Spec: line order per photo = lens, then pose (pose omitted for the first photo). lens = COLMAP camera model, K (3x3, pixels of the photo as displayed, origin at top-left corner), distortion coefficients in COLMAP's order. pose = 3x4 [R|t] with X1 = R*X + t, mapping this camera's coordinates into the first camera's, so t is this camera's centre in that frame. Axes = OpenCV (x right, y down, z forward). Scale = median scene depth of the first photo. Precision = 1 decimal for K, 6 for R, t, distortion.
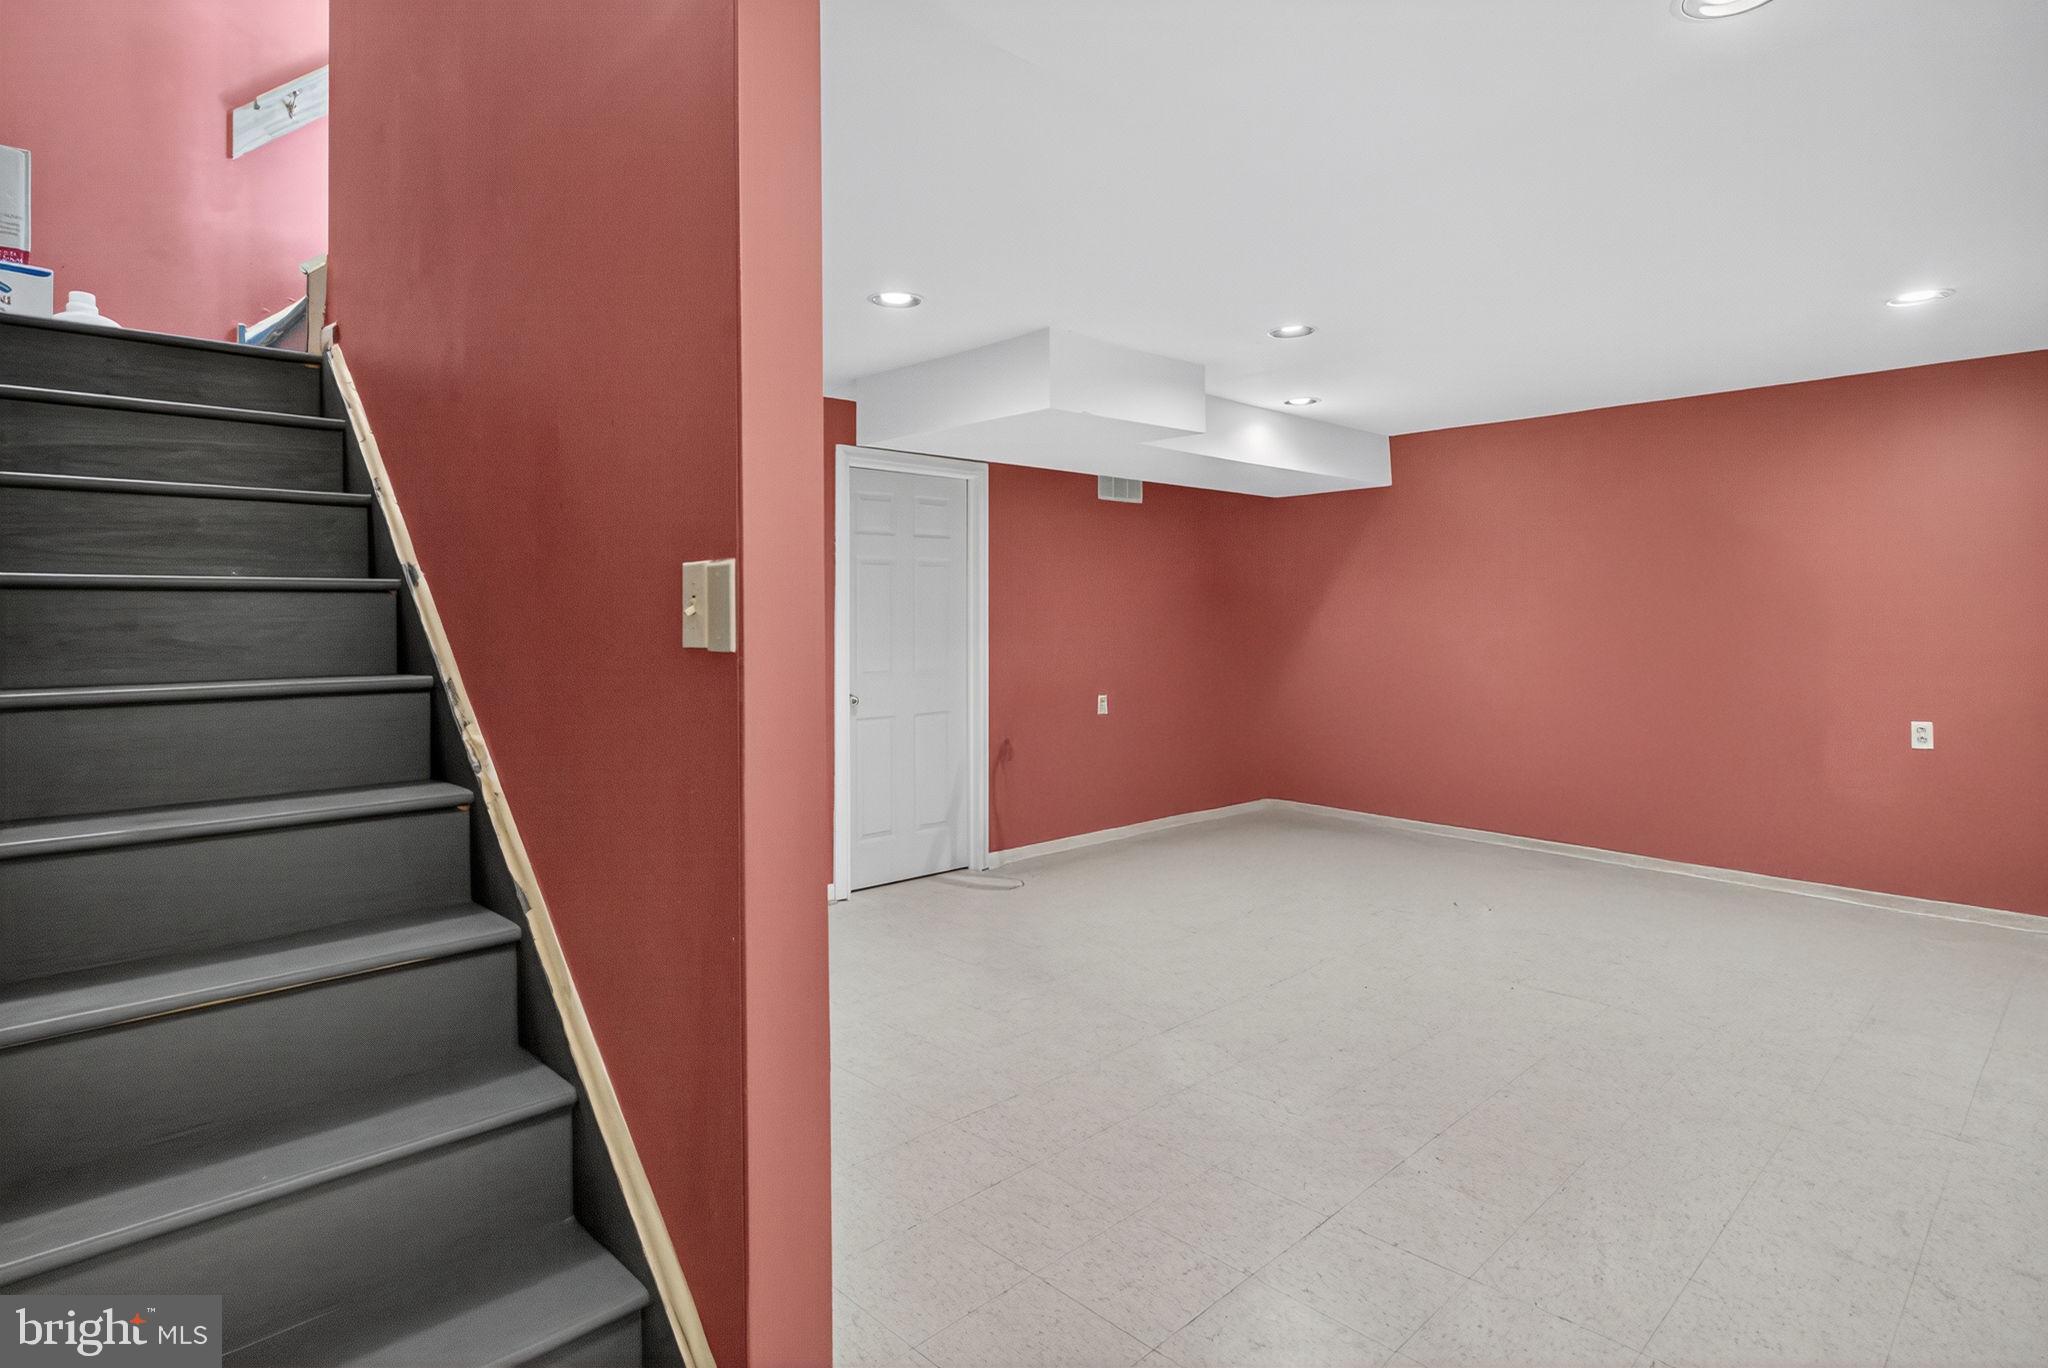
lens RADIAL K [[1073.4, 0, 1016.9], [0, 1073.4, 633.2], [0, 0, 1]] dist [-0.005018, -0.000282]
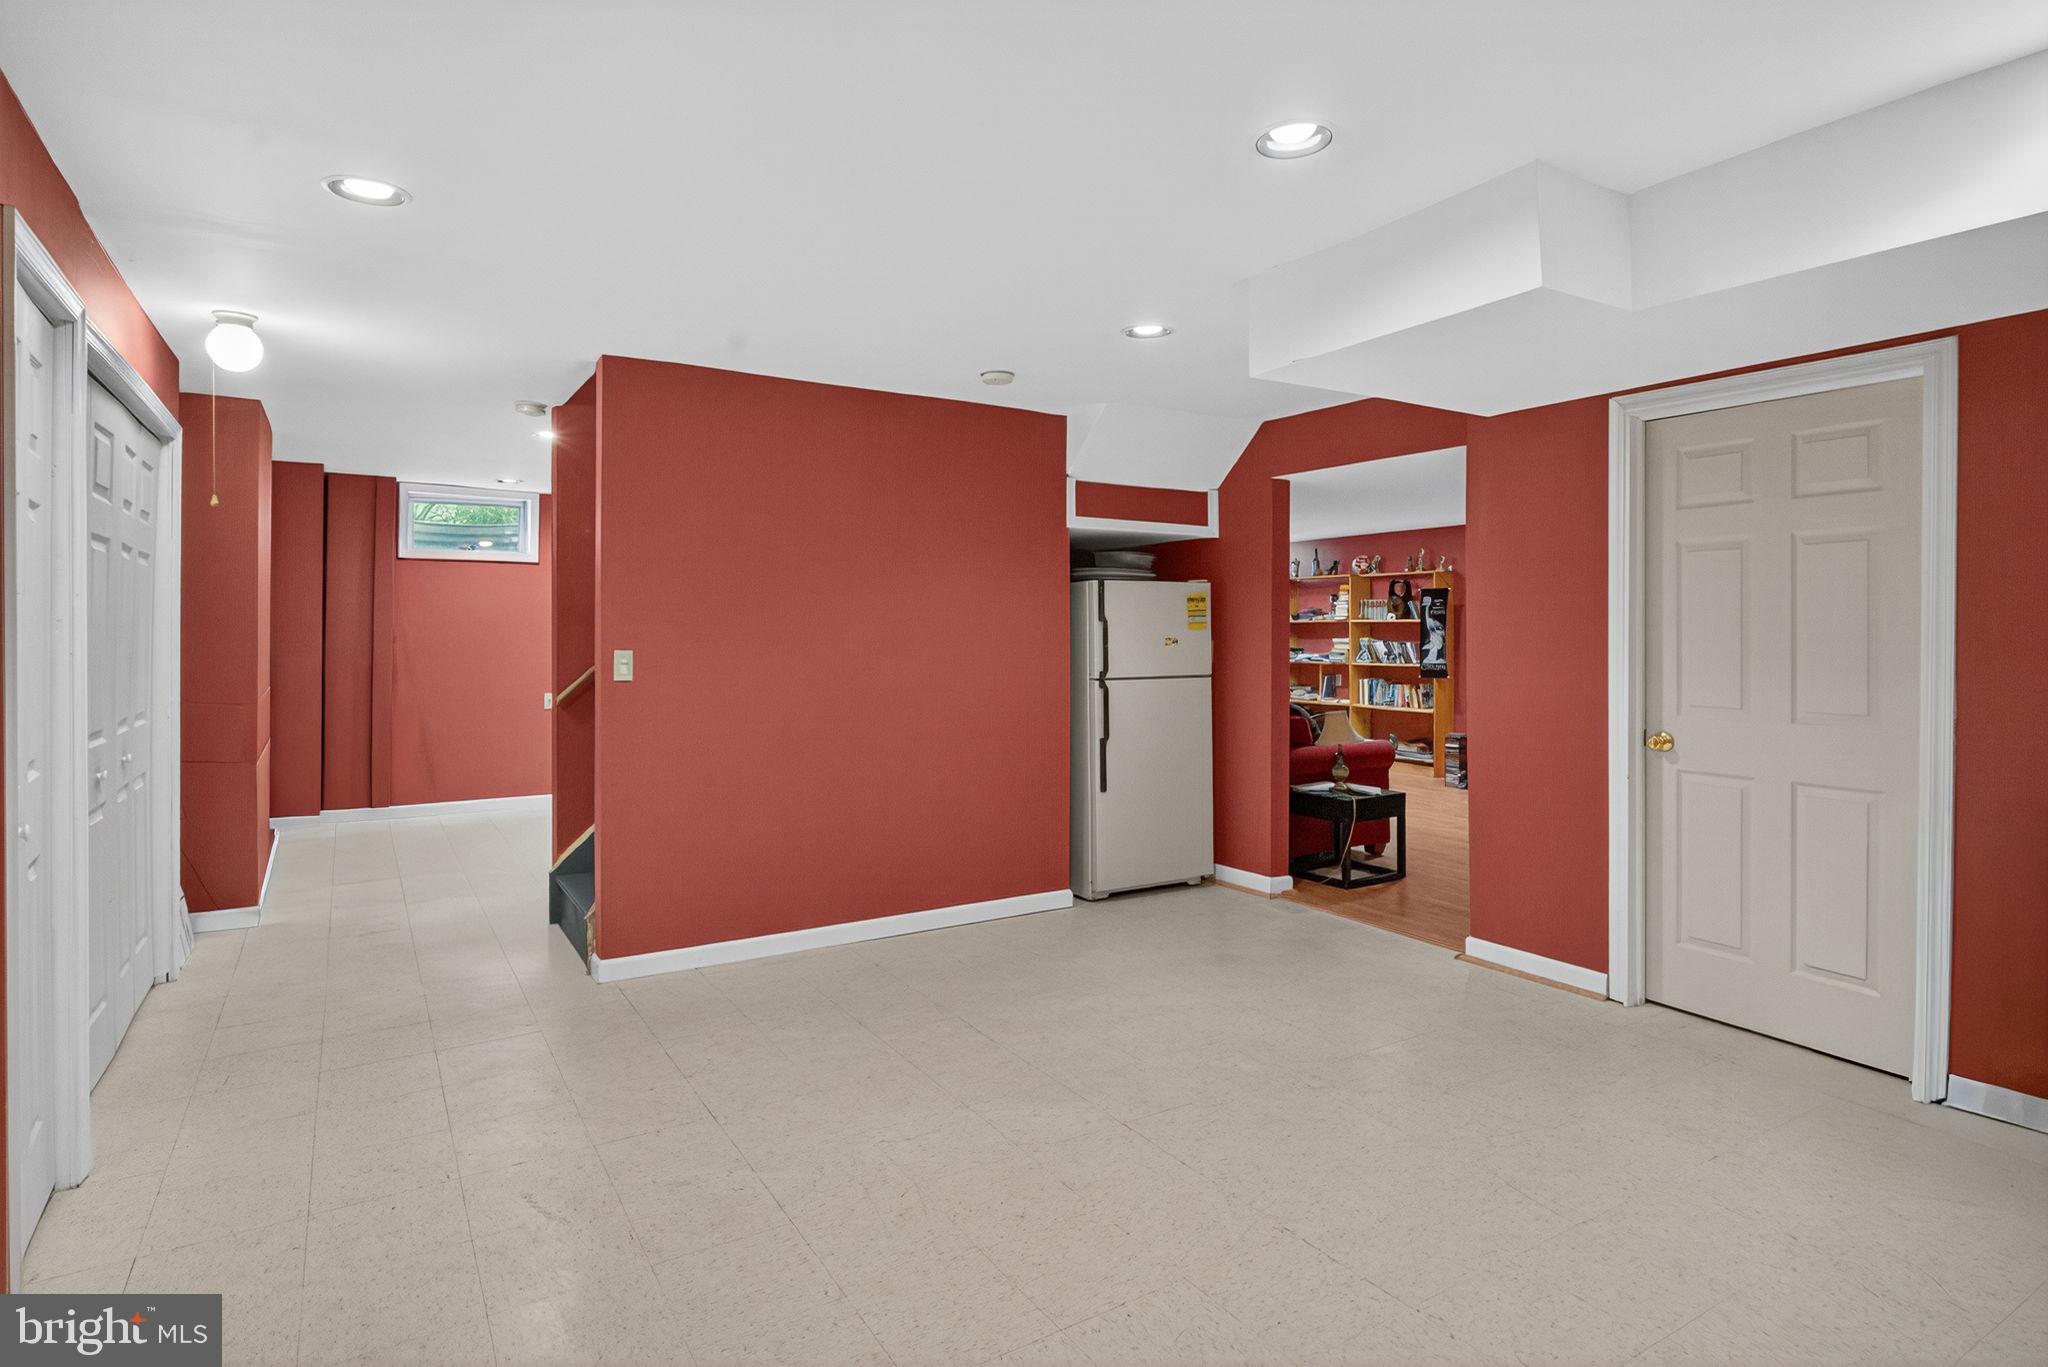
lens RADIAL K [[1090.3, 0, 1021.1], [0, 1090.3, 624.9], [0, 0, 1]] dist [0.000258, 0.000002]
pose [[-0.217598, -0.001974, -0.976036, 0.641745], [-0.014015, 0.999901, 0.001103, -0.010599], [0.975938, 0.013919, -0.217604, 0.718105]]
